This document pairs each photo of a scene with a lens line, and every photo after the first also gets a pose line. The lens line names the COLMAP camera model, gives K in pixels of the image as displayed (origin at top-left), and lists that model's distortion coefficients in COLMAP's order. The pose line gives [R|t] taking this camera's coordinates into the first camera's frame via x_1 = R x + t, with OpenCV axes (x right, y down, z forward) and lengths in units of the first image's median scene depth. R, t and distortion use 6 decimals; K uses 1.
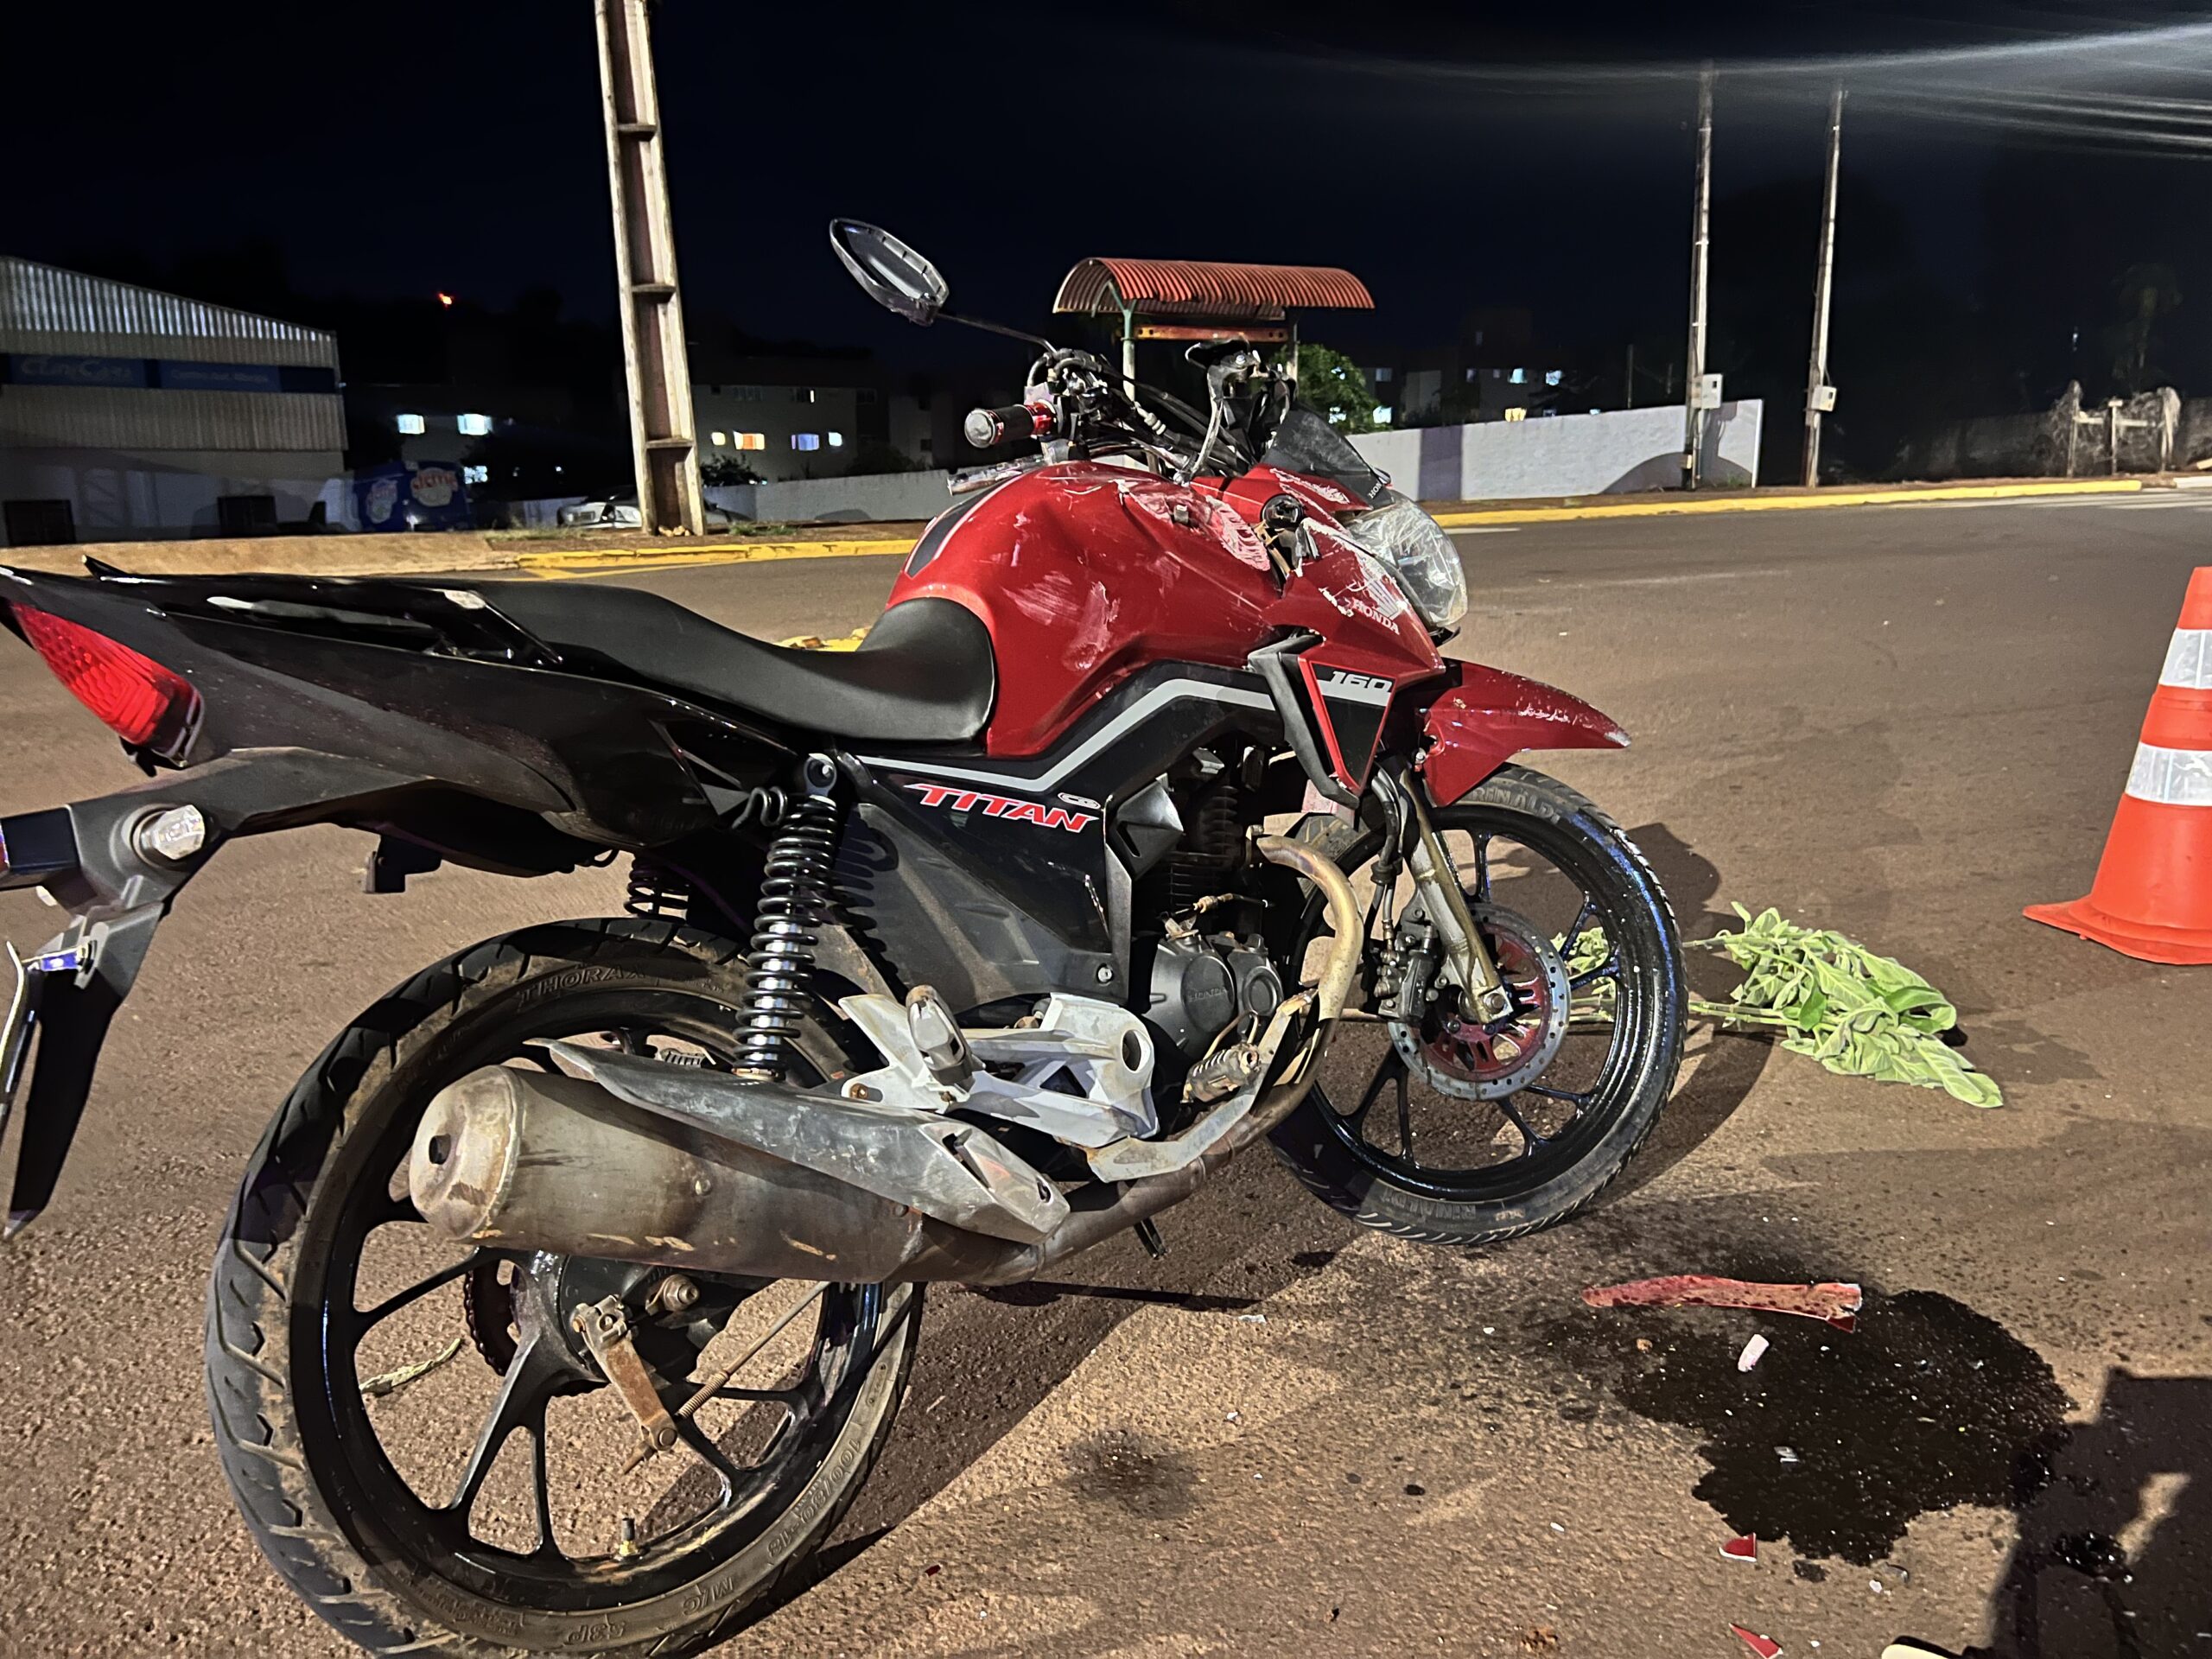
lens RADIAL K [[1688.4, 0, 1106.0], [0, 1688.4, 829.5], [0, 0, 1]] dist [0.025617, -0.005948]
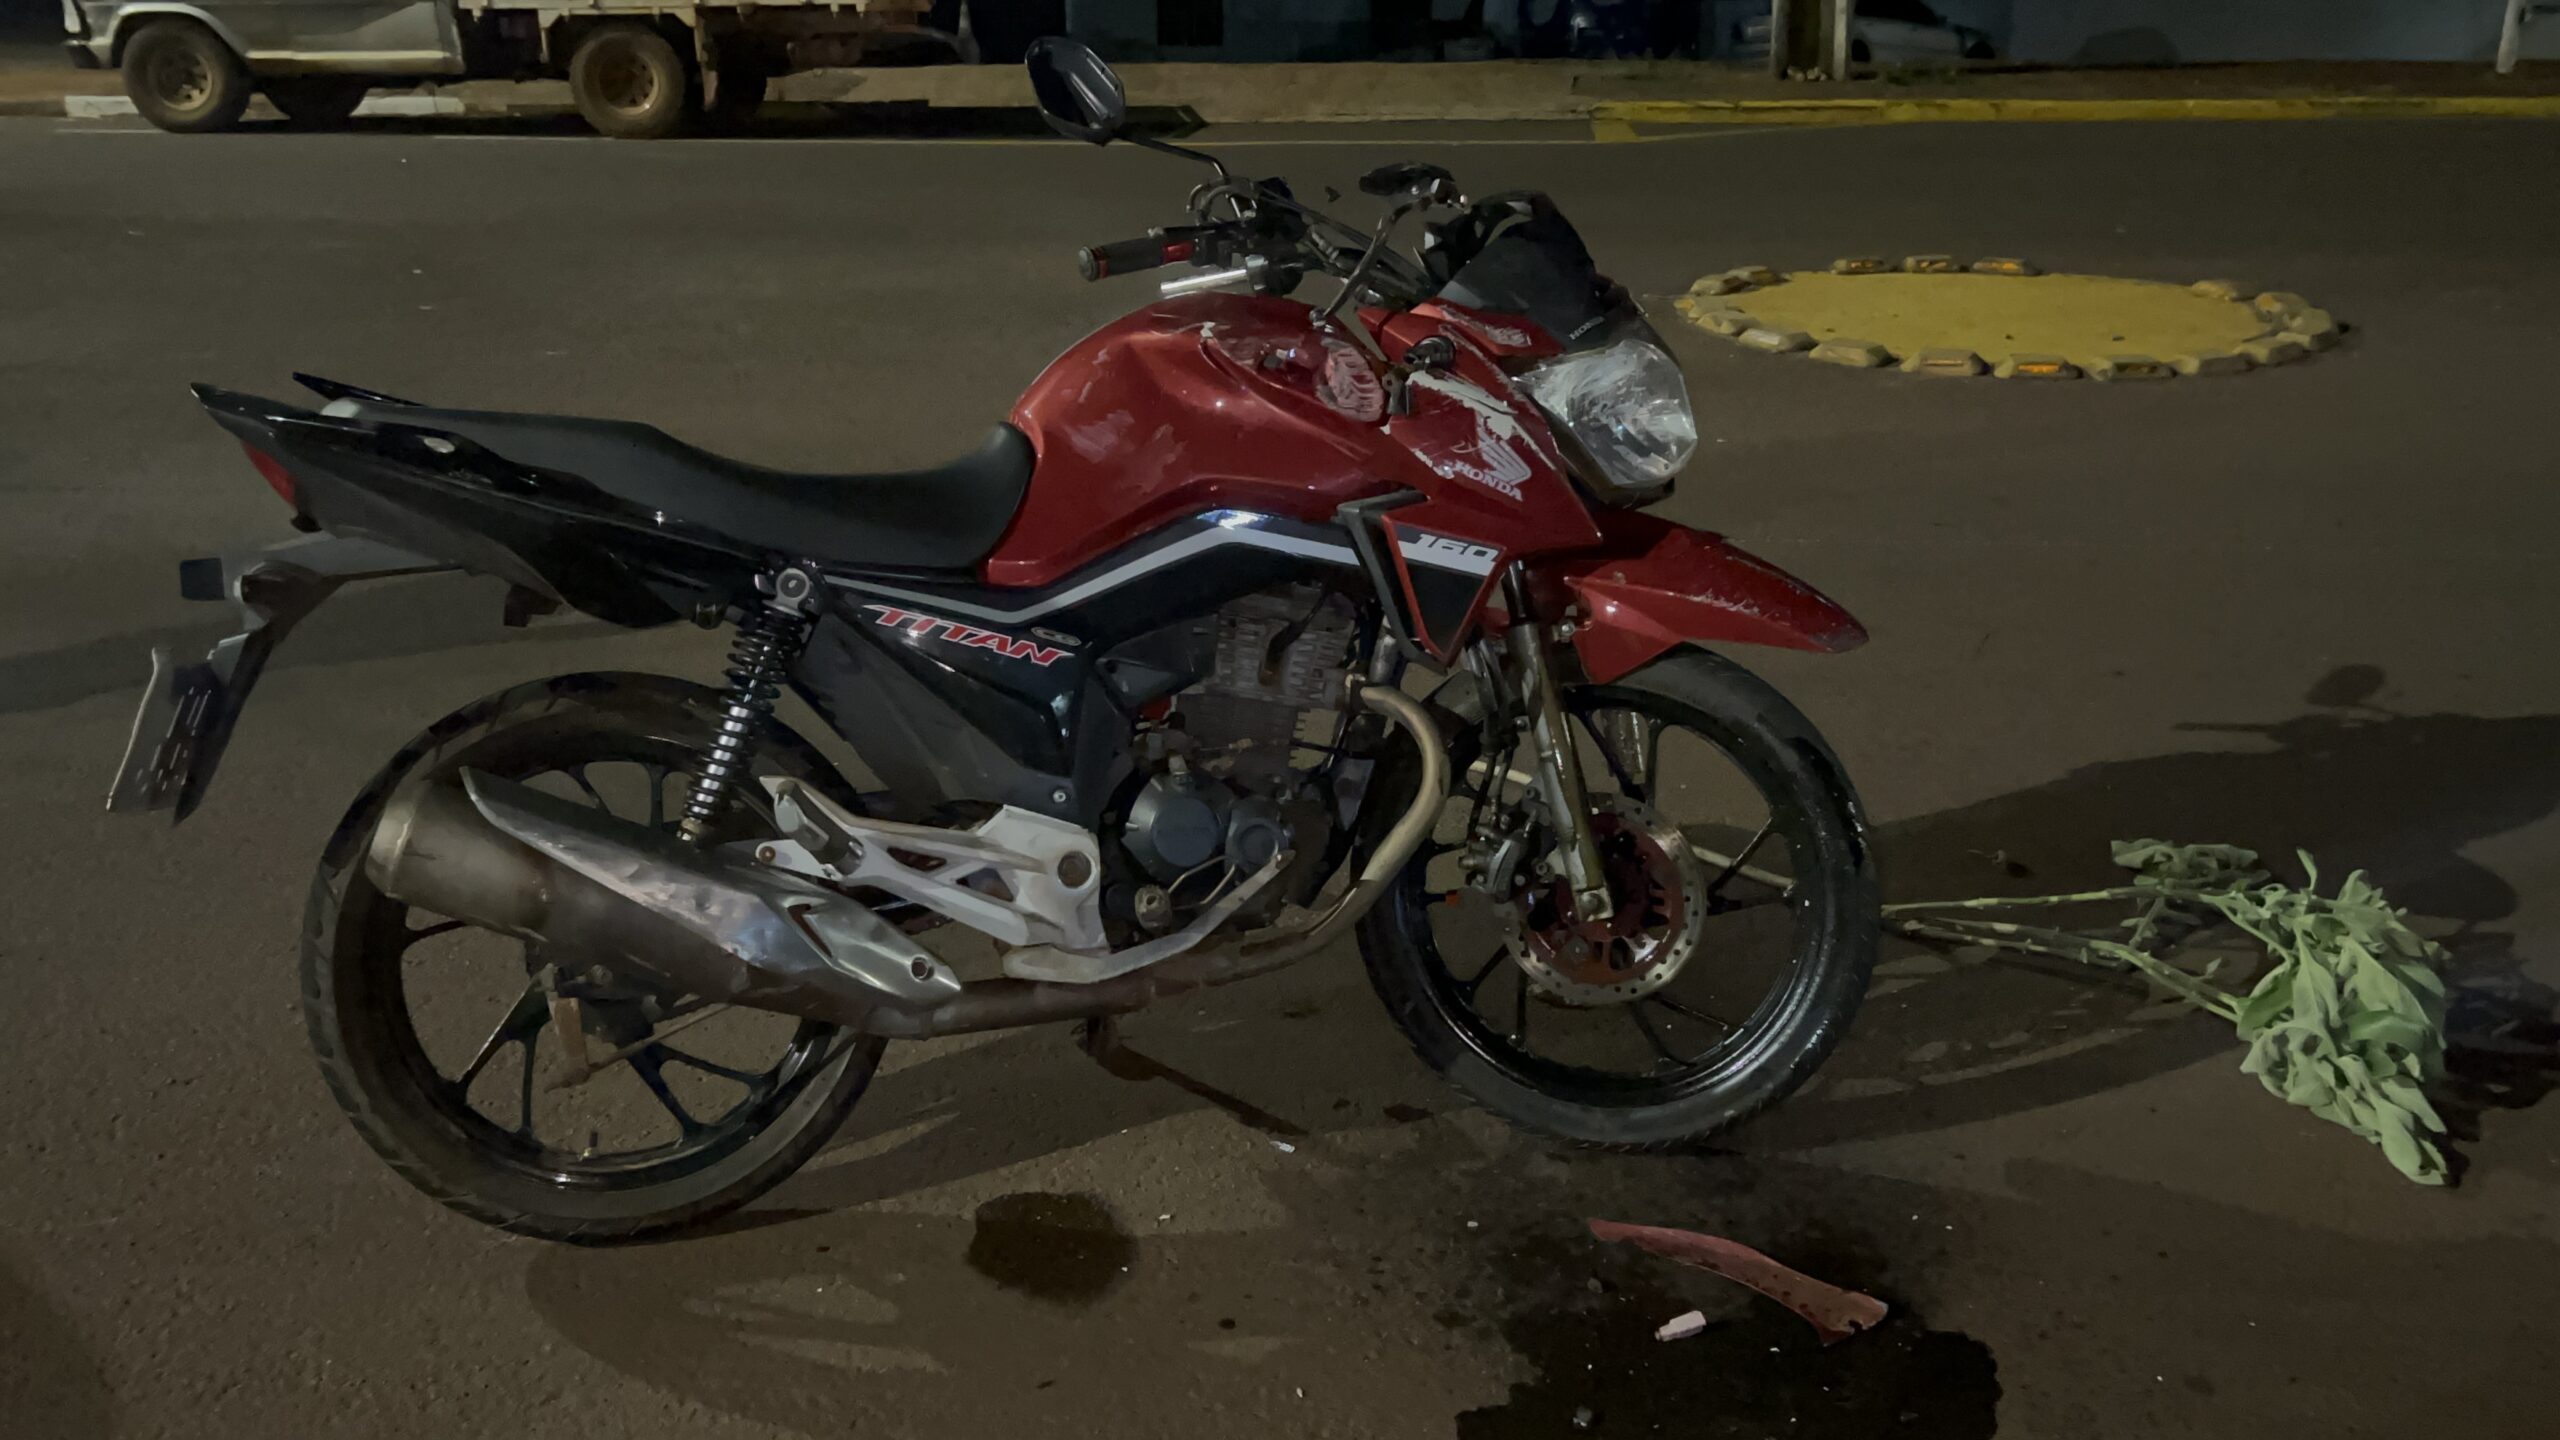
lens RADIAL K [[2208.4, 0, 1244.9], [0, 2208.4, 719.1], [0, 0, 1]] dist [0.038170, -0.004642]
pose [[0.853311, 0.187886, -0.486373, 0.745526], [-0.124701, 0.979287, 0.159518, -0.195200], [0.506270, -0.075467, 0.859066, -0.156290]]
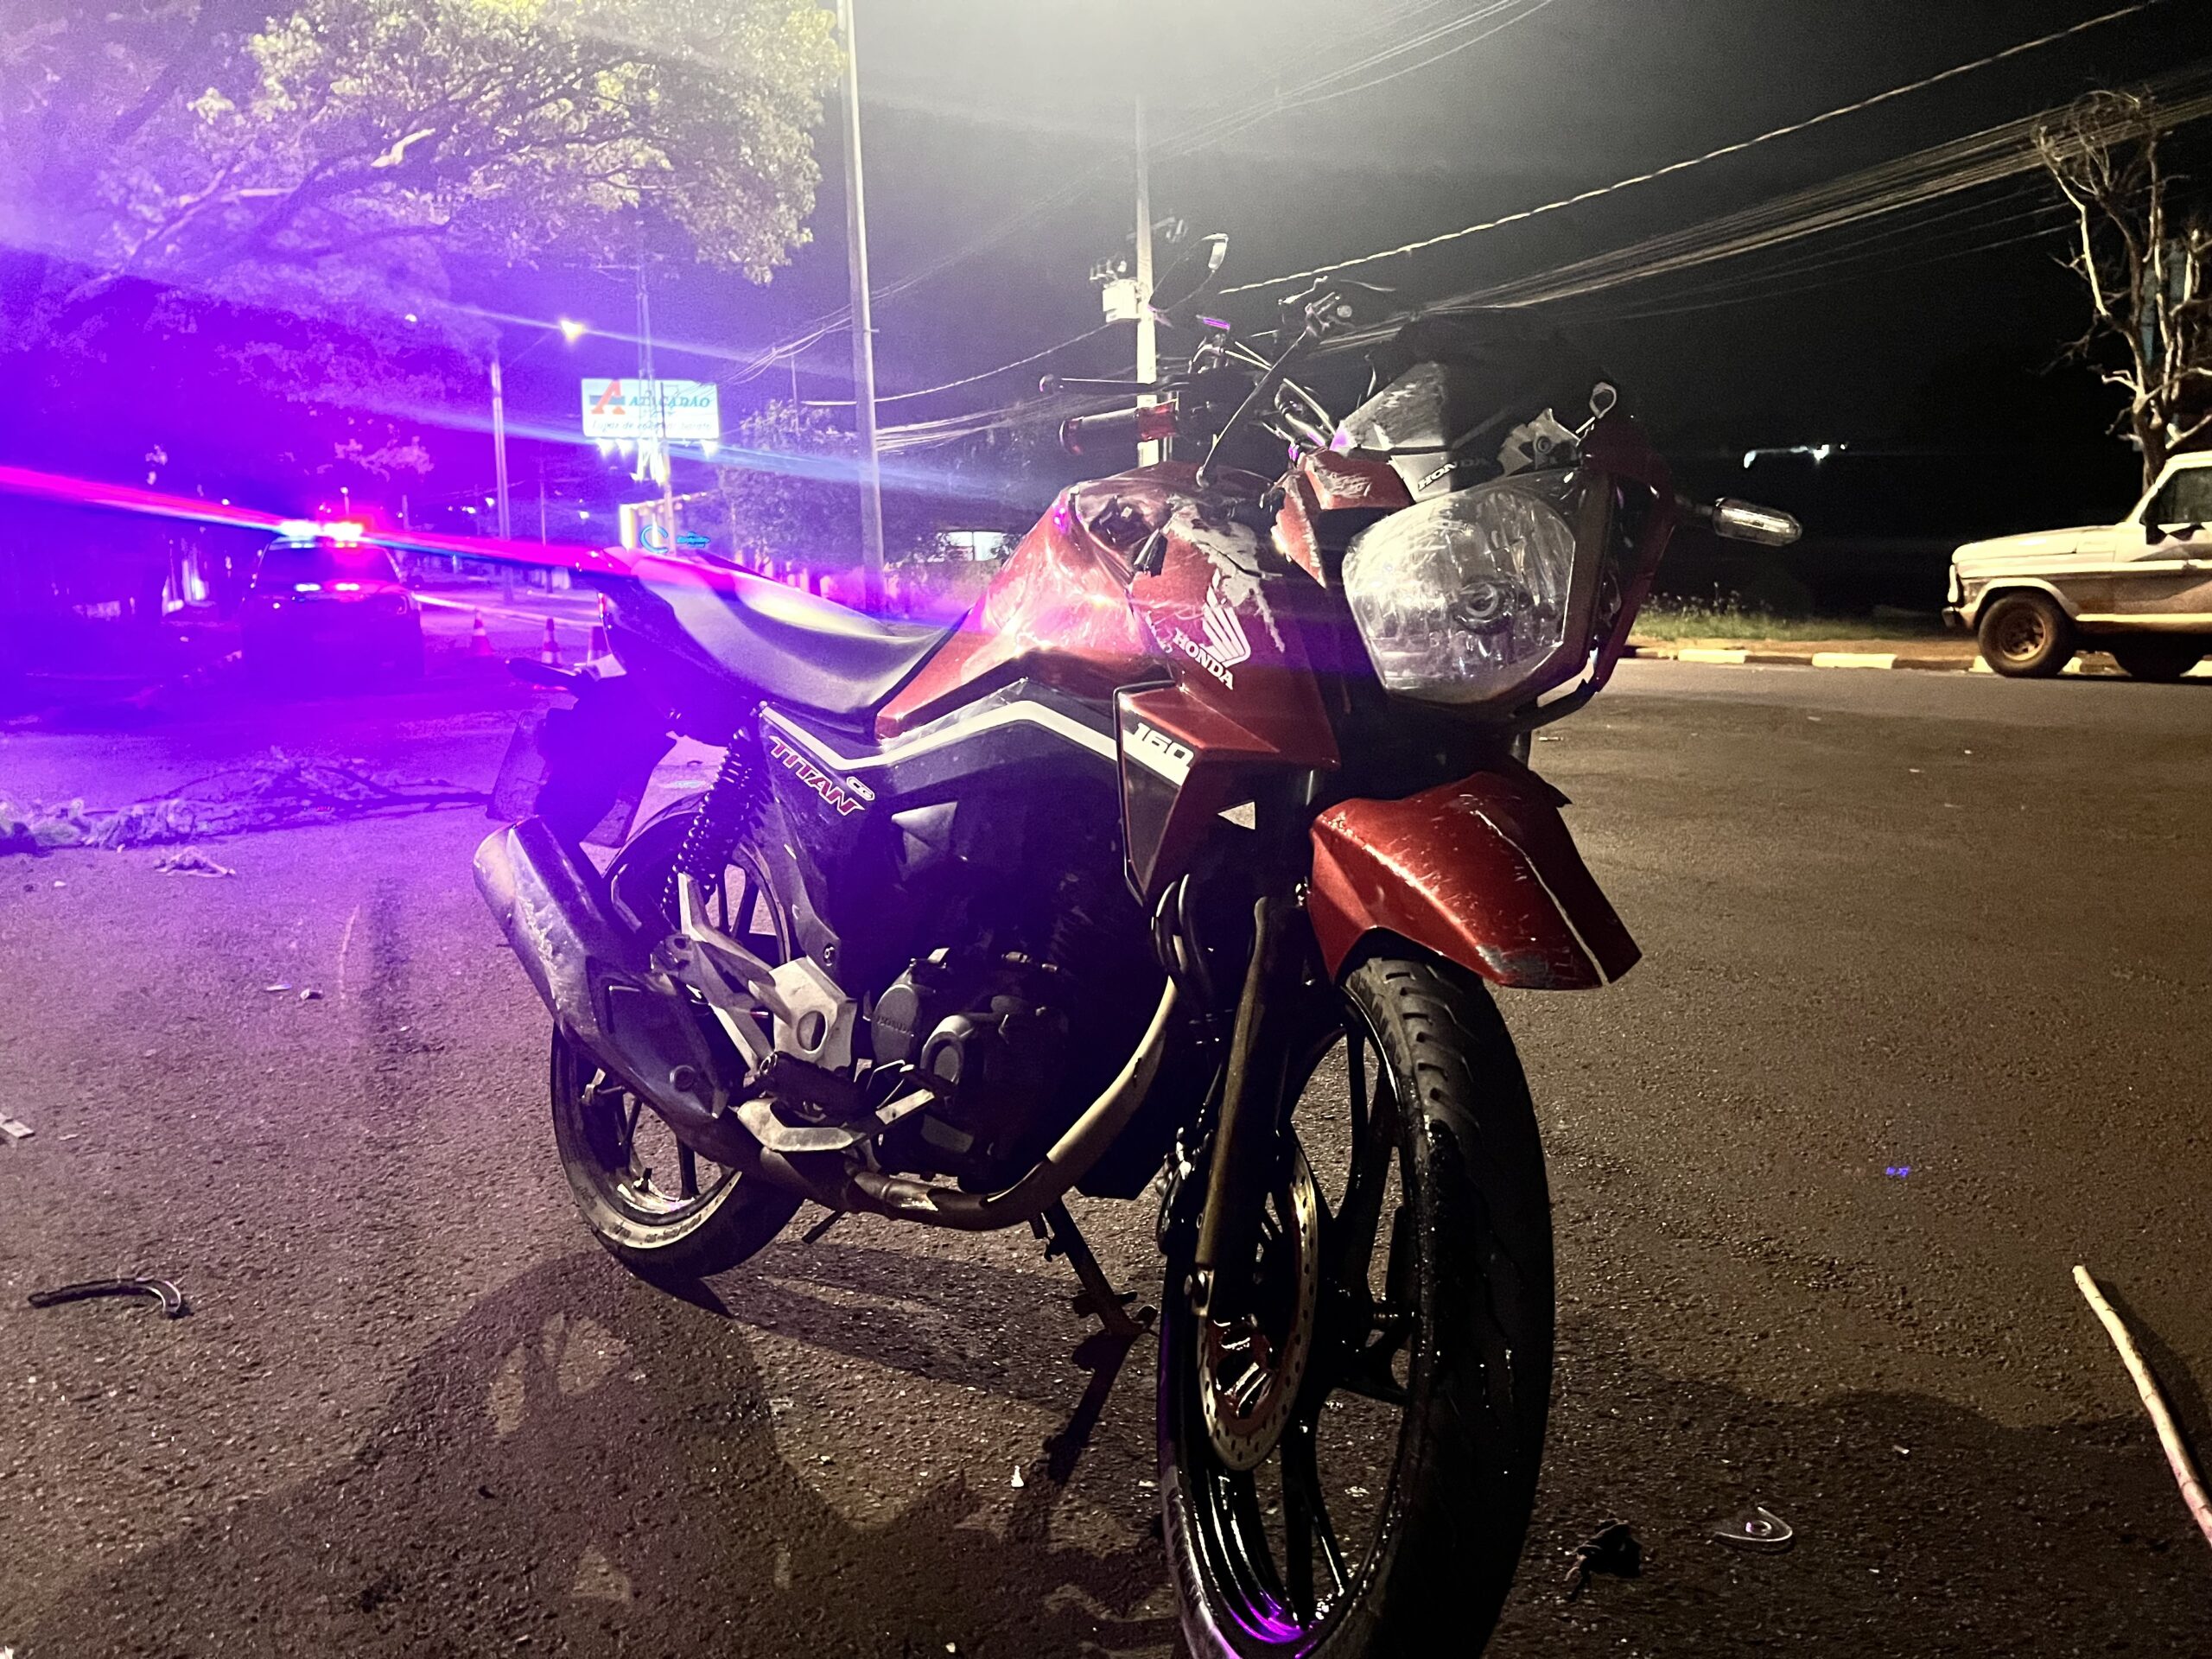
lens RADIAL K [[1688.4, 0, 1106.0], [0, 1688.4, 829.5], [0, 0, 1]] dist [0.025617, -0.005948]
pose [[-0.029199, 0.151300, -0.988057, 0.957183], [-0.207861, 0.965950, 0.154057, -0.174372], [0.977722, 0.209877, 0.003245, 1.083841]]
